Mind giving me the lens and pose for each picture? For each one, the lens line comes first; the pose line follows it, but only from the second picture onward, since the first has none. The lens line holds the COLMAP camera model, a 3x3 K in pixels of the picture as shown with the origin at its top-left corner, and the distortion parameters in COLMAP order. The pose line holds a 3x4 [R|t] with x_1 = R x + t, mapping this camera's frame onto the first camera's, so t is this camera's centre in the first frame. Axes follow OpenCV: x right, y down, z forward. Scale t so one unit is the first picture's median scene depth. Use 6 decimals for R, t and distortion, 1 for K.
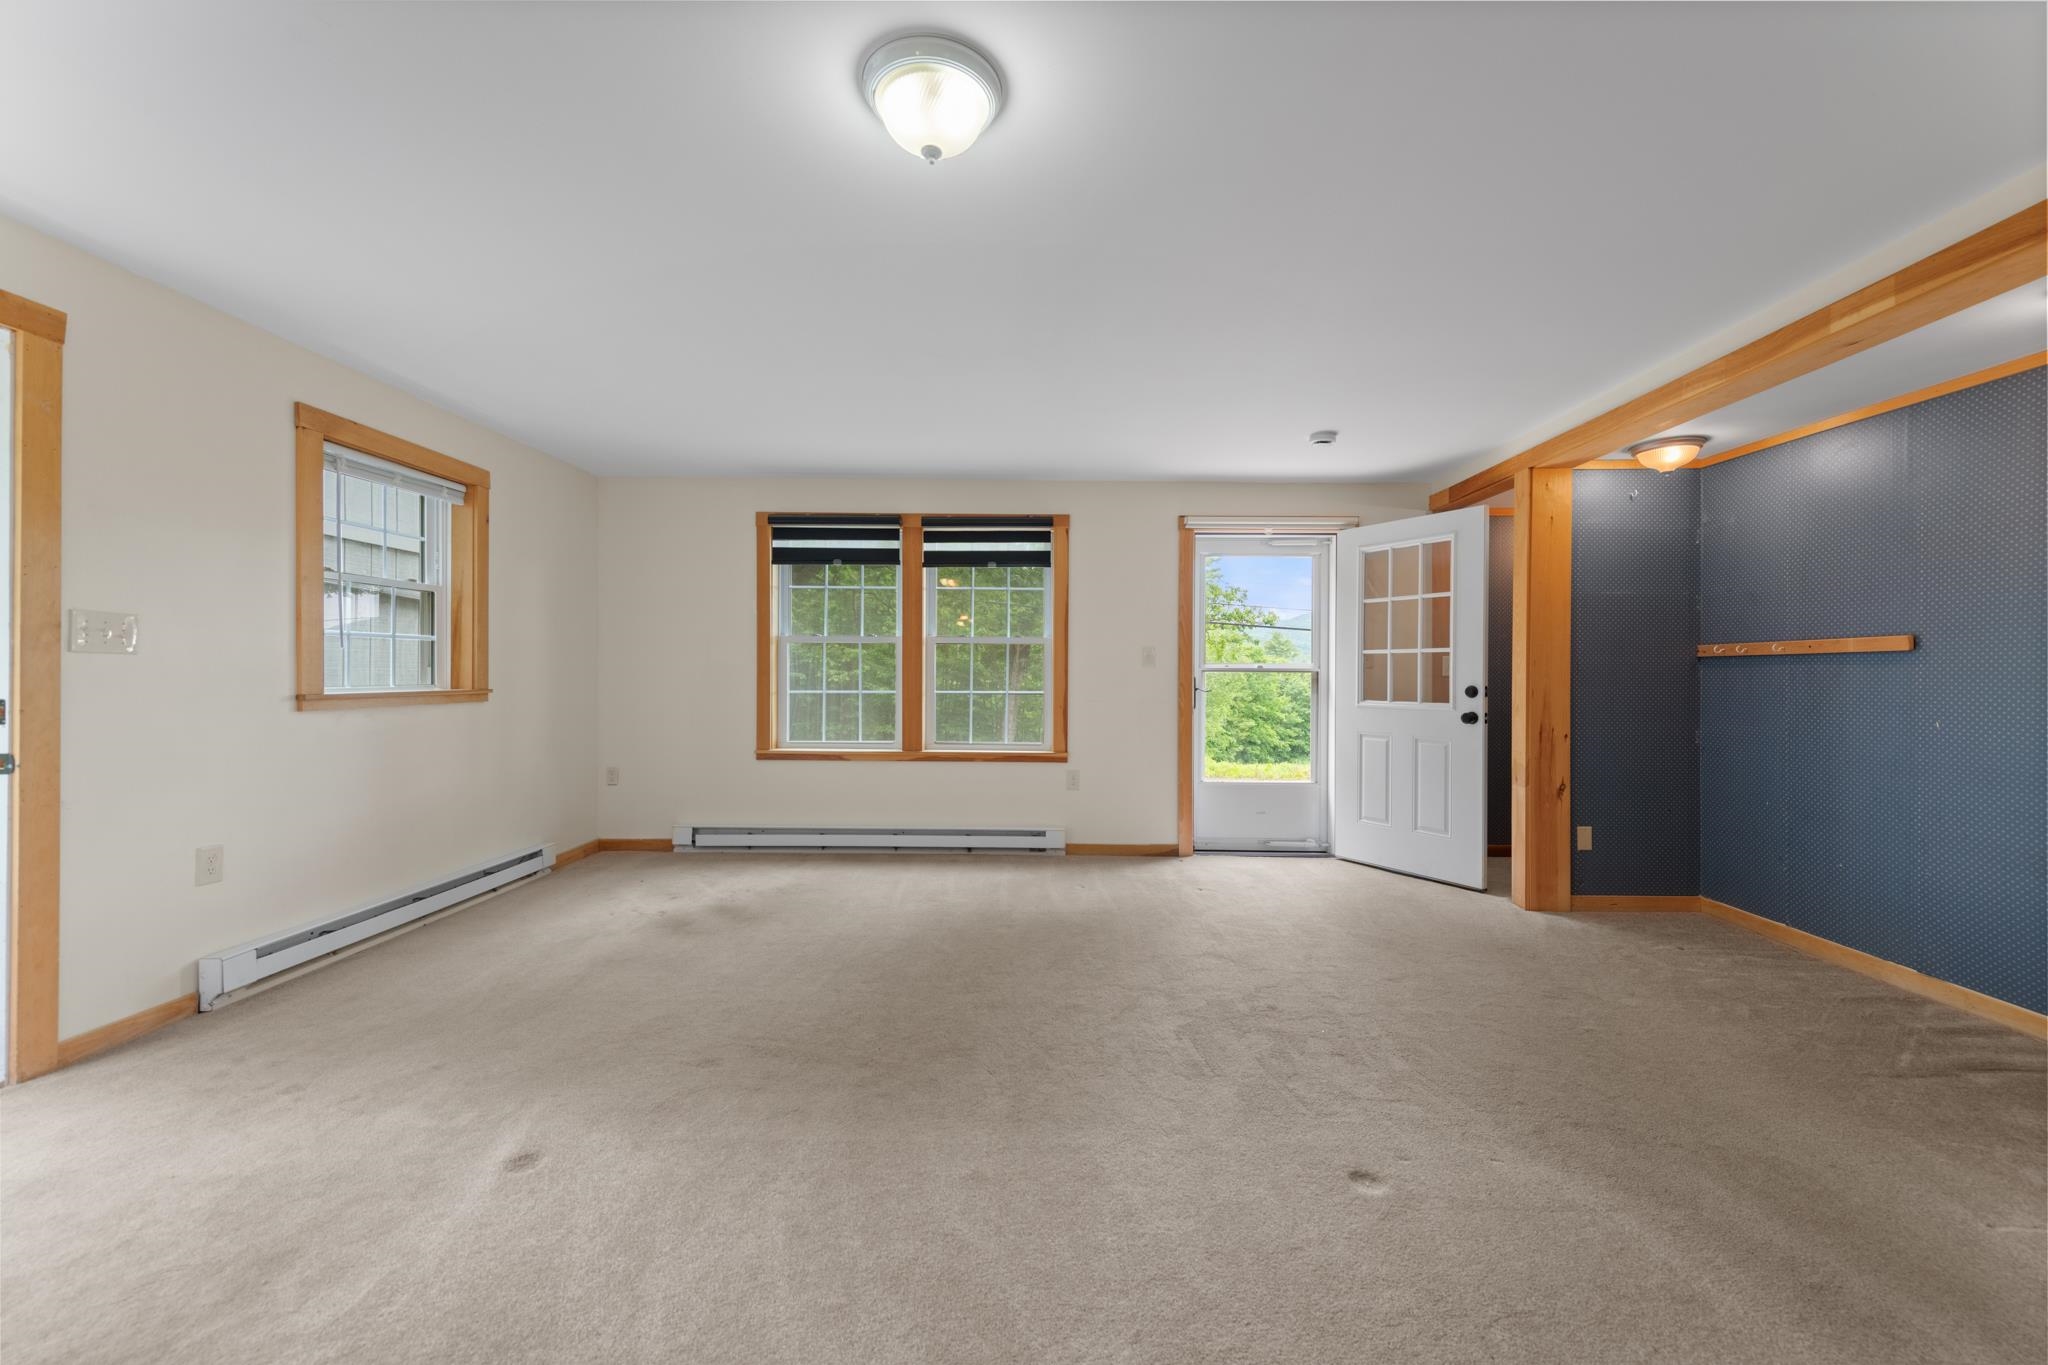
lens RADIAL K [[790.0, 0, 1024.2], [0, 790.0, 675.5], [0, 0, 1]] dist [0.010187, -0.002453]
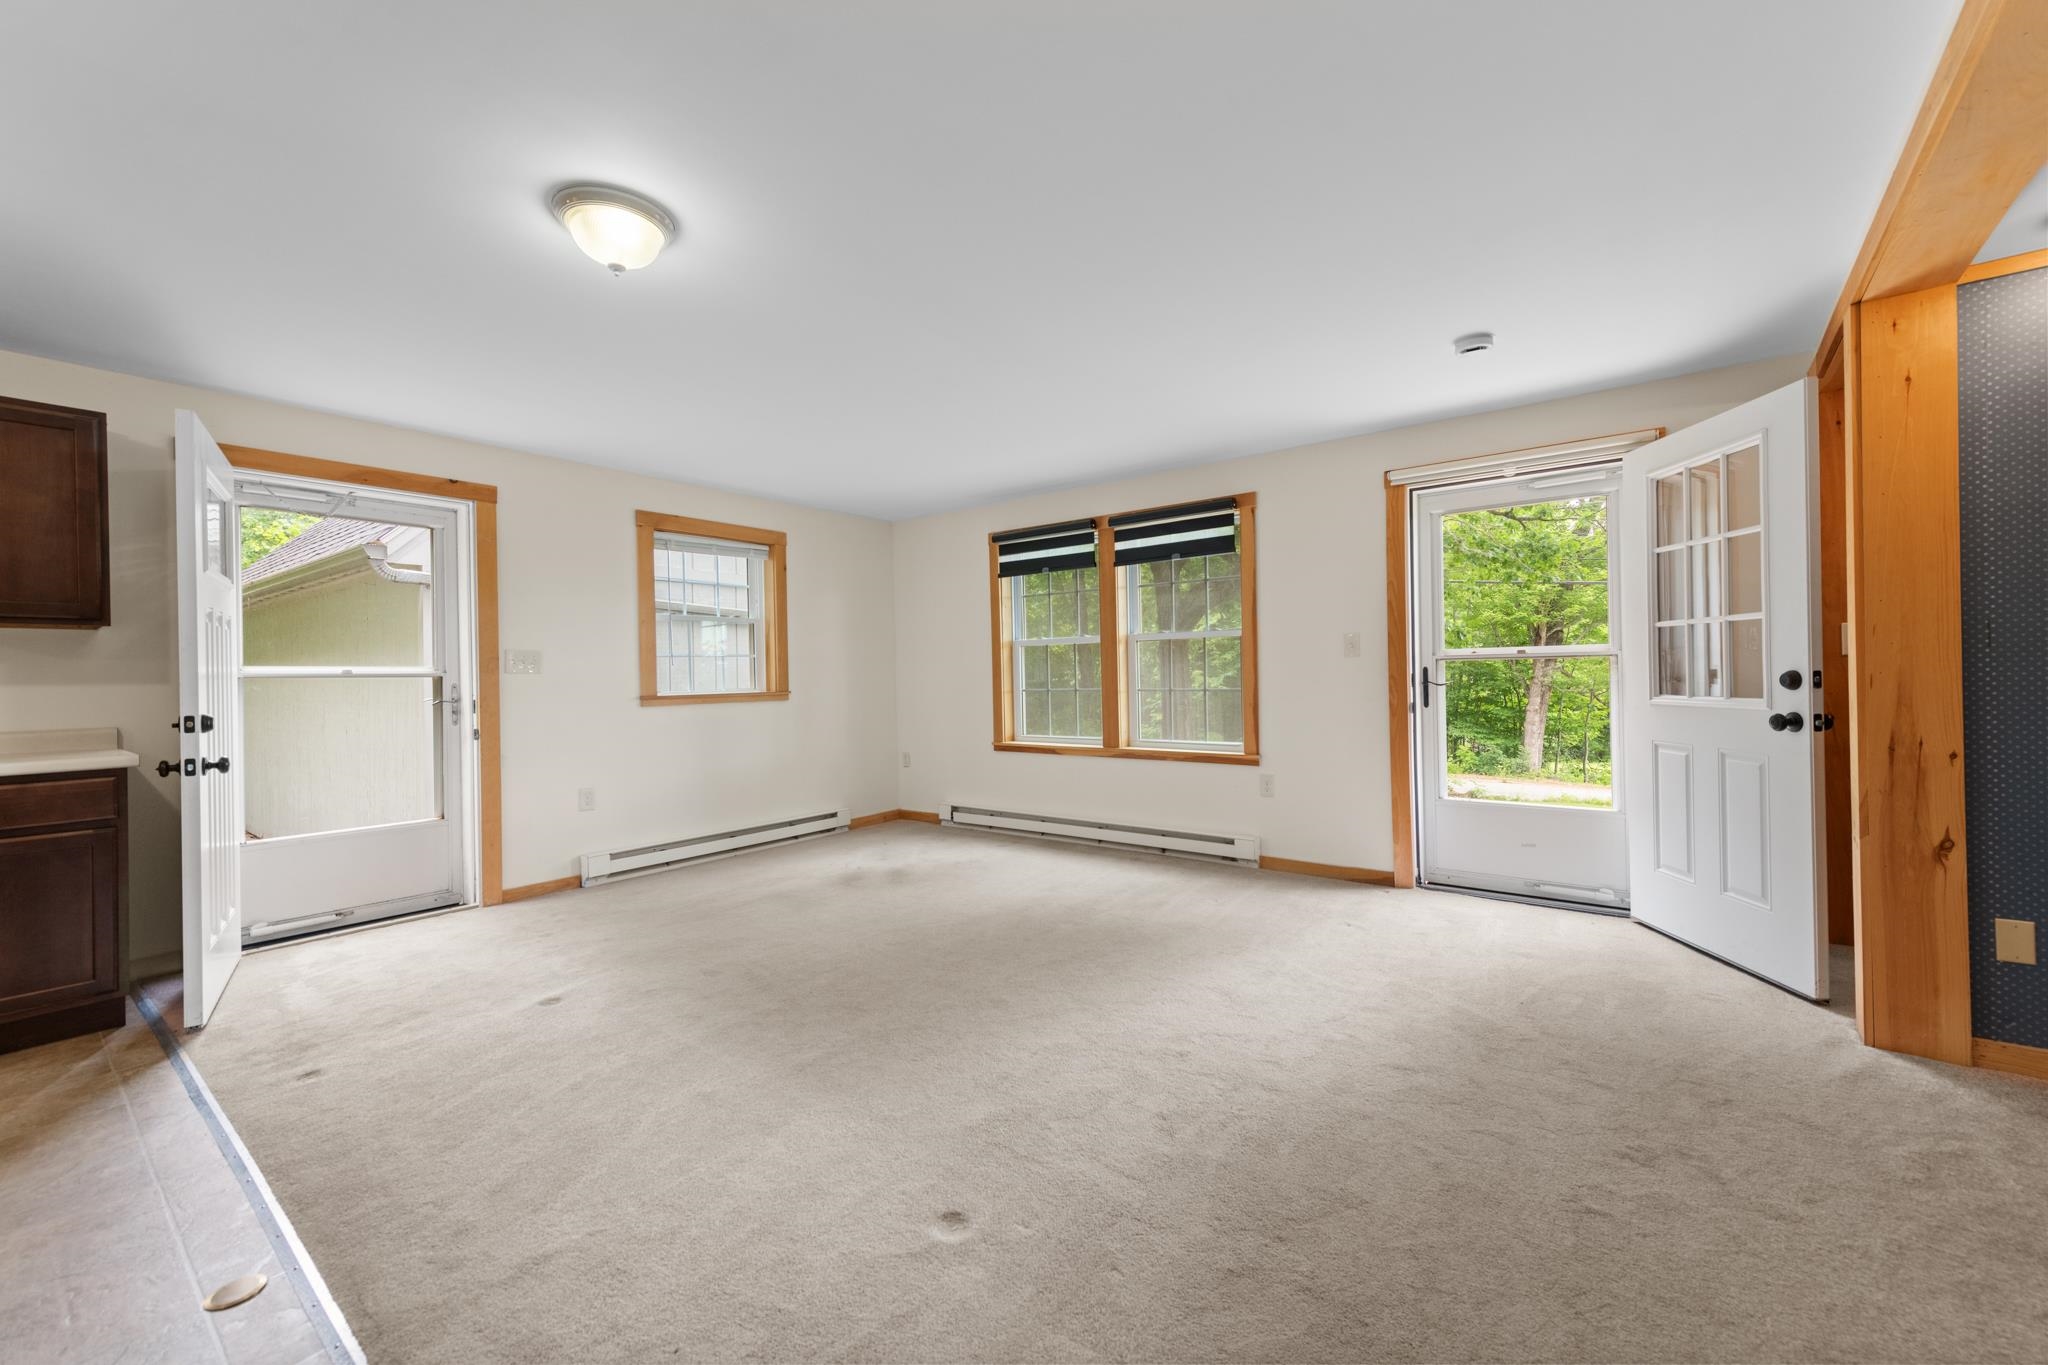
lens RADIAL K [[790.0, 0, 1038.8], [0, 790.0, 675.1], [0, 0, 1]] dist [0.010187, -0.002453]
pose [[0.808606, -0.021532, -0.587956, 0.474083], [0.022602, 0.999729, -0.005527, 0.006836], [0.587916, -0.008820, 0.808874, 0.147309]]
